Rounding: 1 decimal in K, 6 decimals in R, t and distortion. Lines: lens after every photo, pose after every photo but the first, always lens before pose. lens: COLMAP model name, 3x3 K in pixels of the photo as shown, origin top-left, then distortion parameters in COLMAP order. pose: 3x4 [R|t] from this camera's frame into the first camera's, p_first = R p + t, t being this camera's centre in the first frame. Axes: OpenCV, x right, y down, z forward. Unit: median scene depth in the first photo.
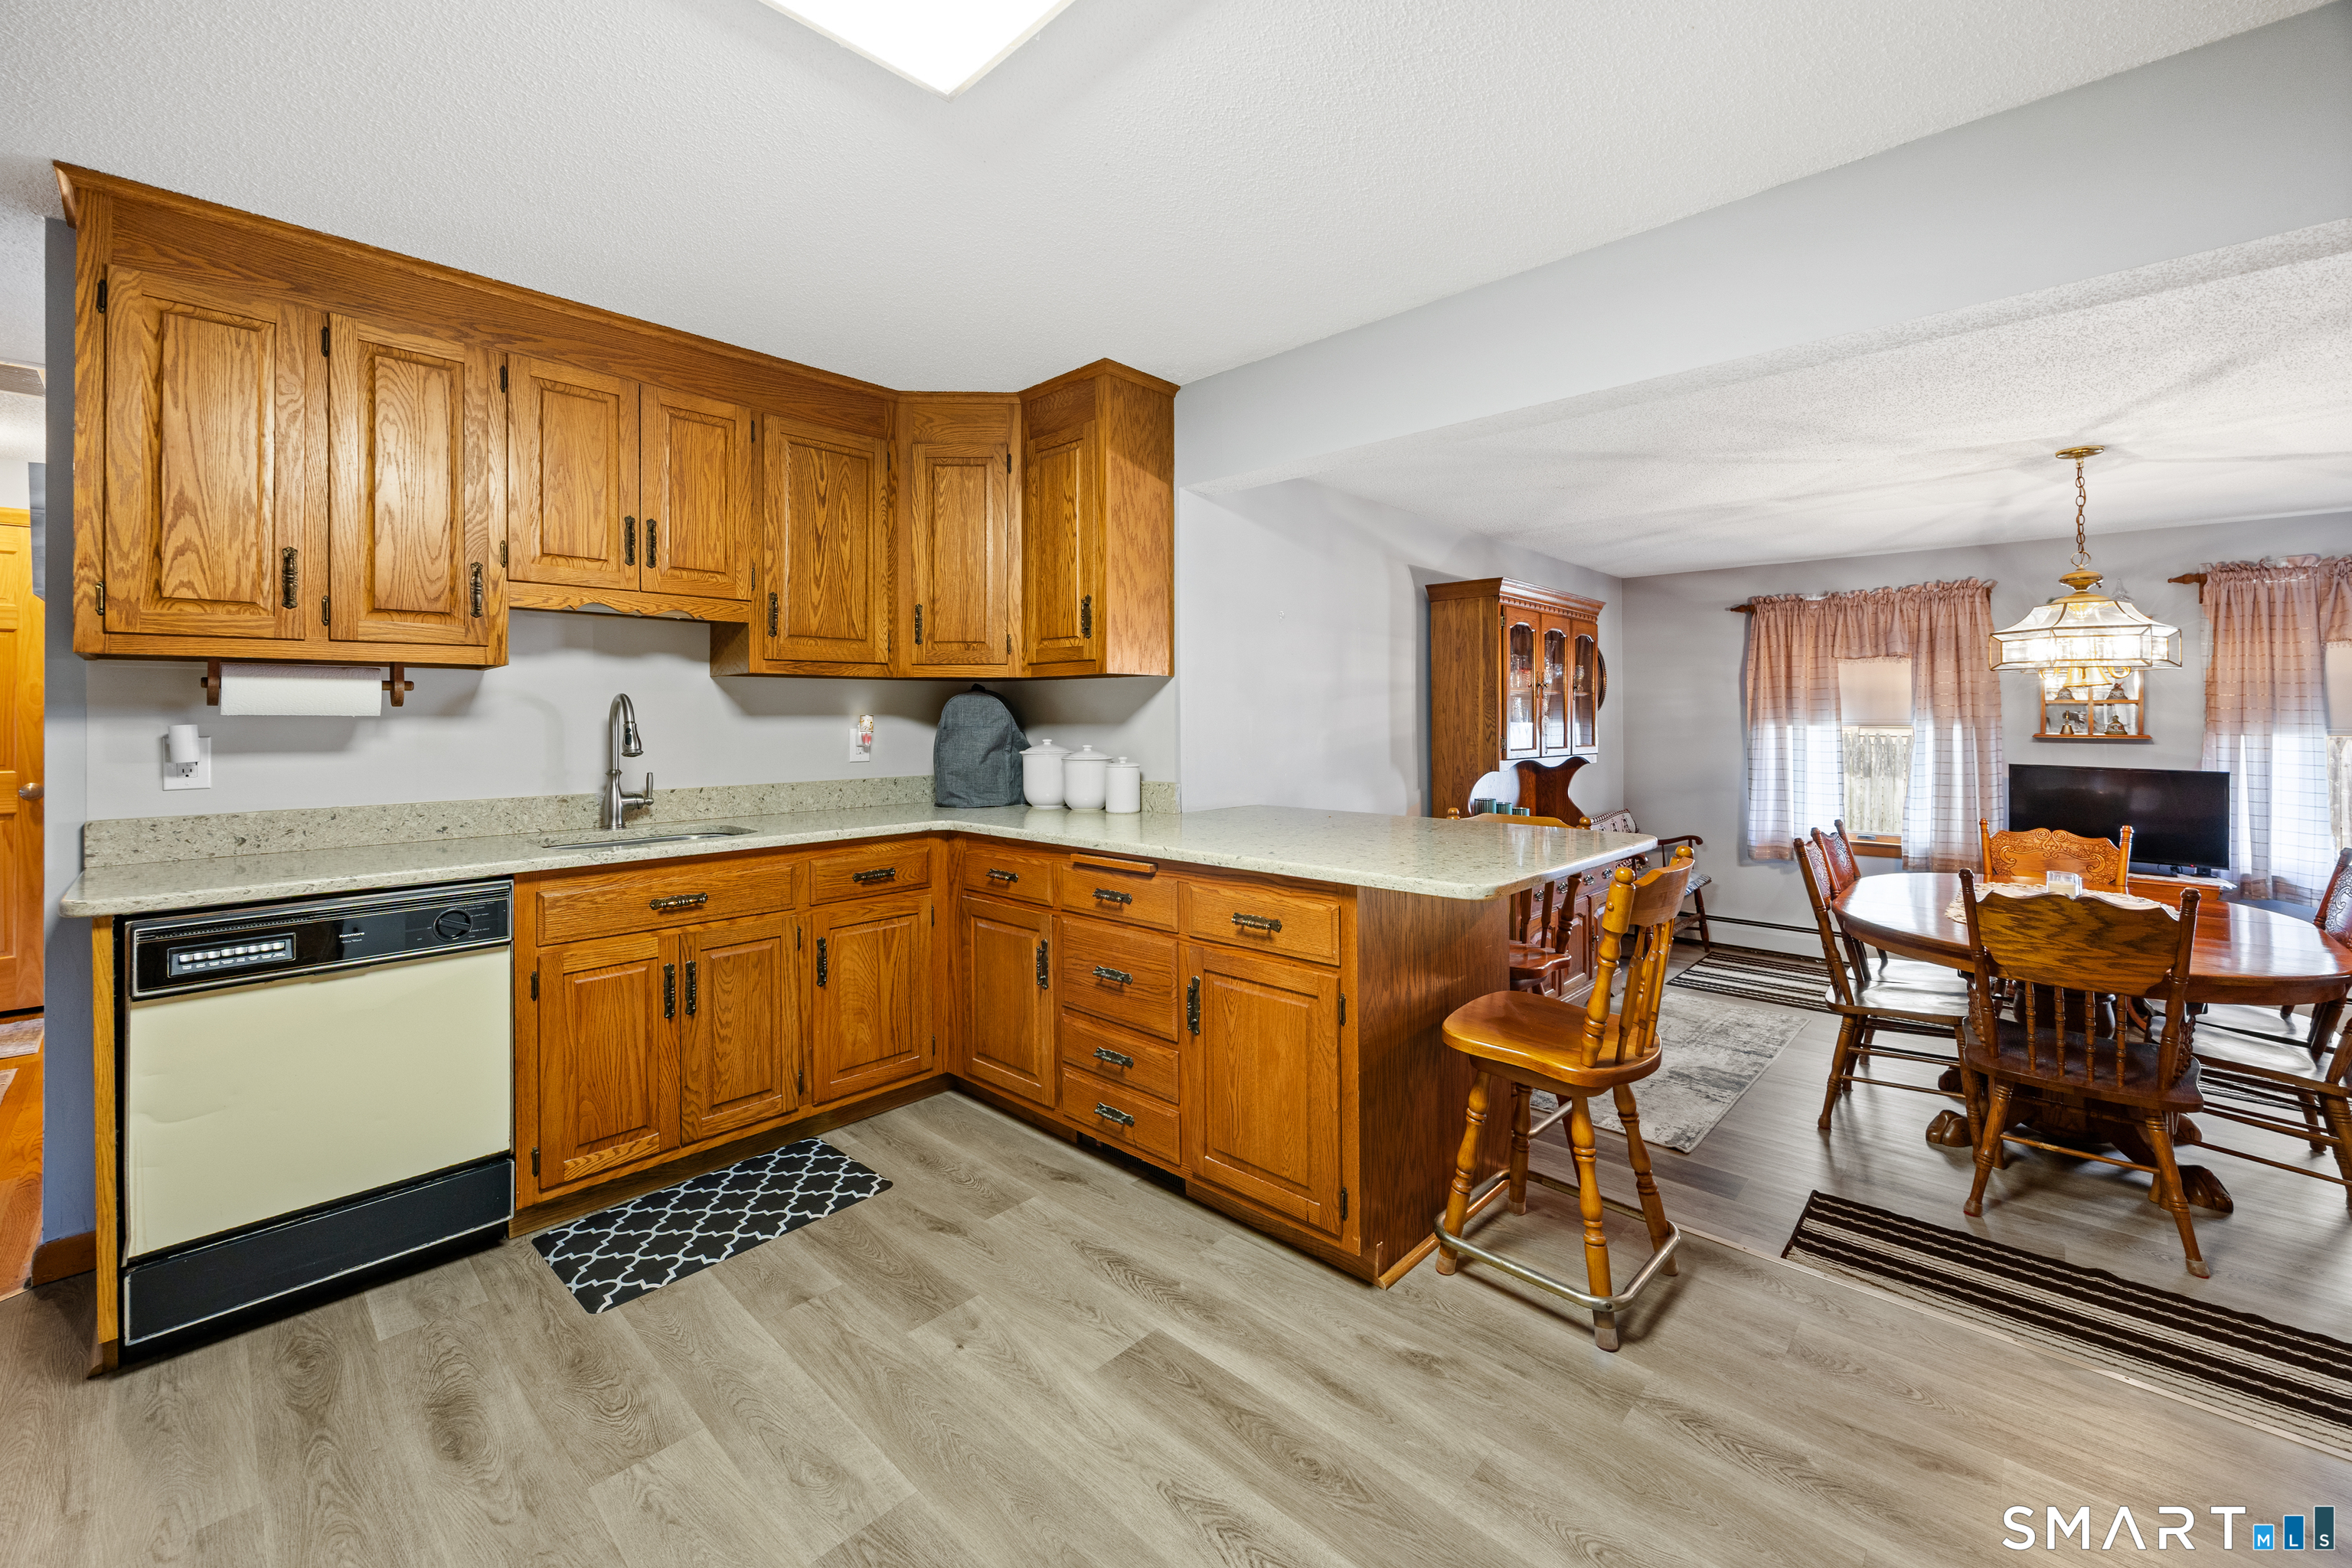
lens RADIAL K [[939.0, 0, 1183.4], [0, 939.0, 712.6], [0, 0, 1]] dist [-0.001870, 0.000688]
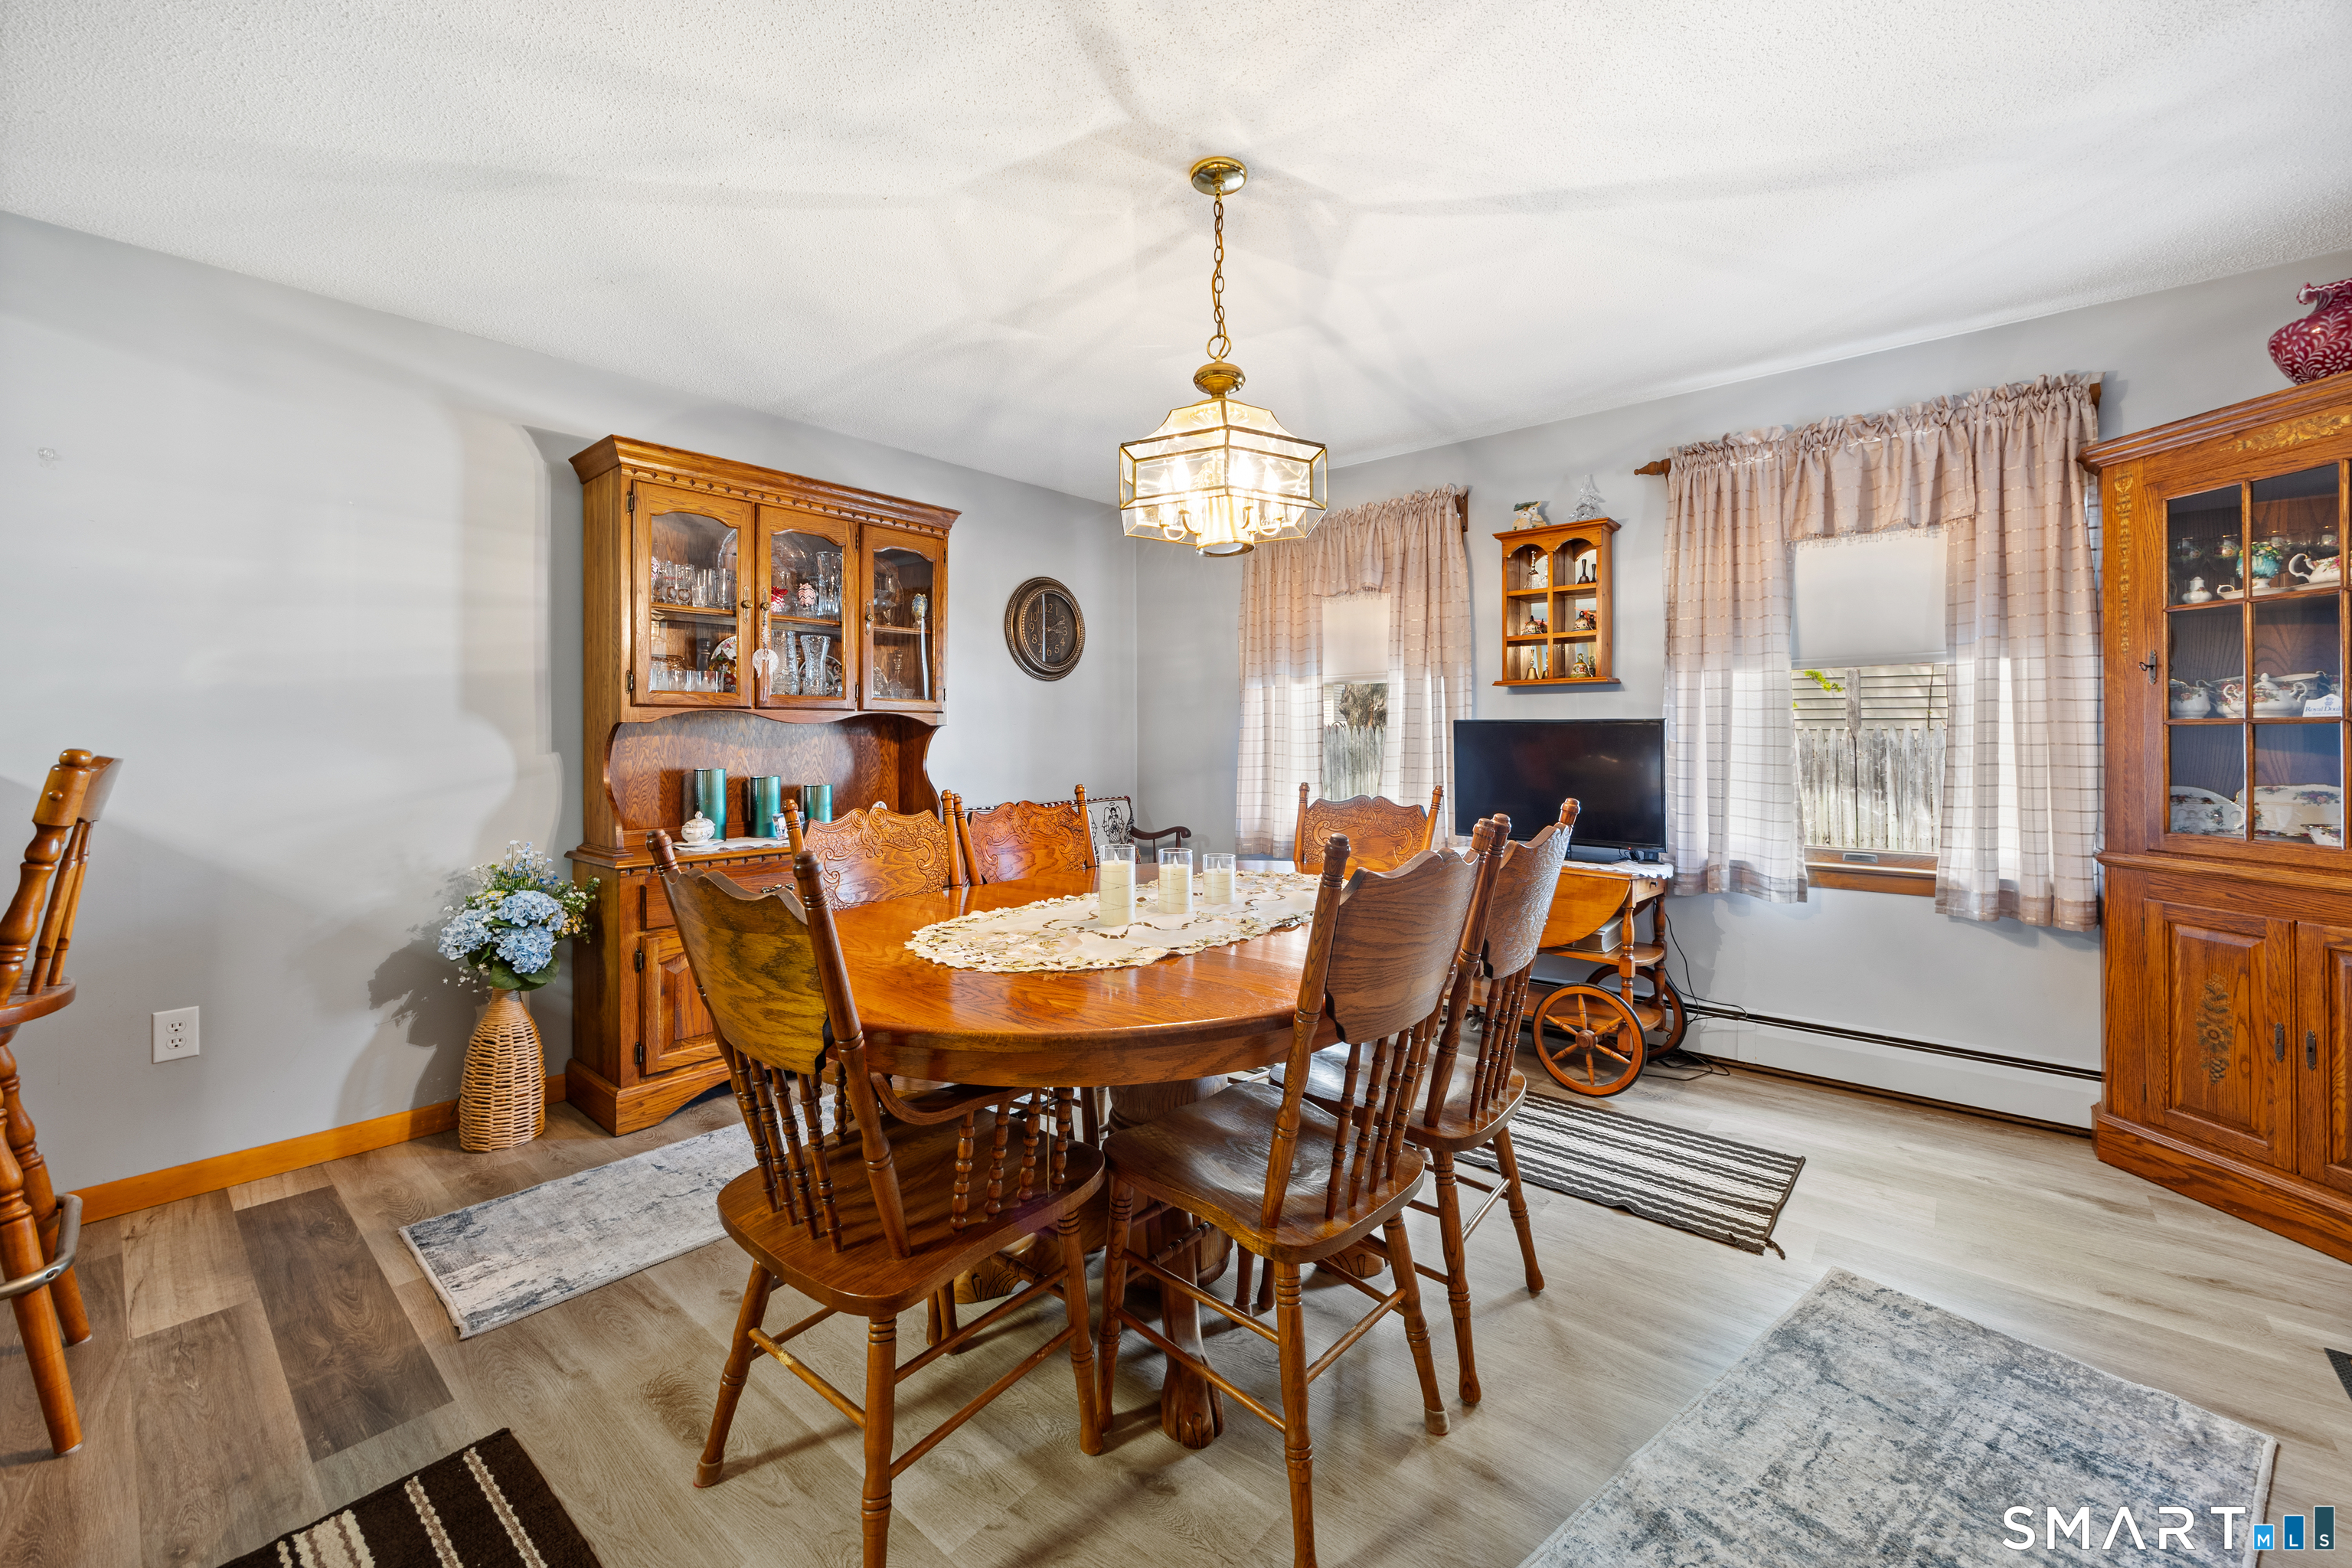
lens RADIAL K [[939.0, 0, 1150.3], [0, 939.0, 735.5], [0, 0, 1]] dist [-0.001870, 0.000688]
pose [[0.998580, -0.005161, 0.053030, 0.657944], [0.004872, 0.999973, 0.005576, 0.068467], [-0.053057, -0.005310, 0.998577, 0.282585]]
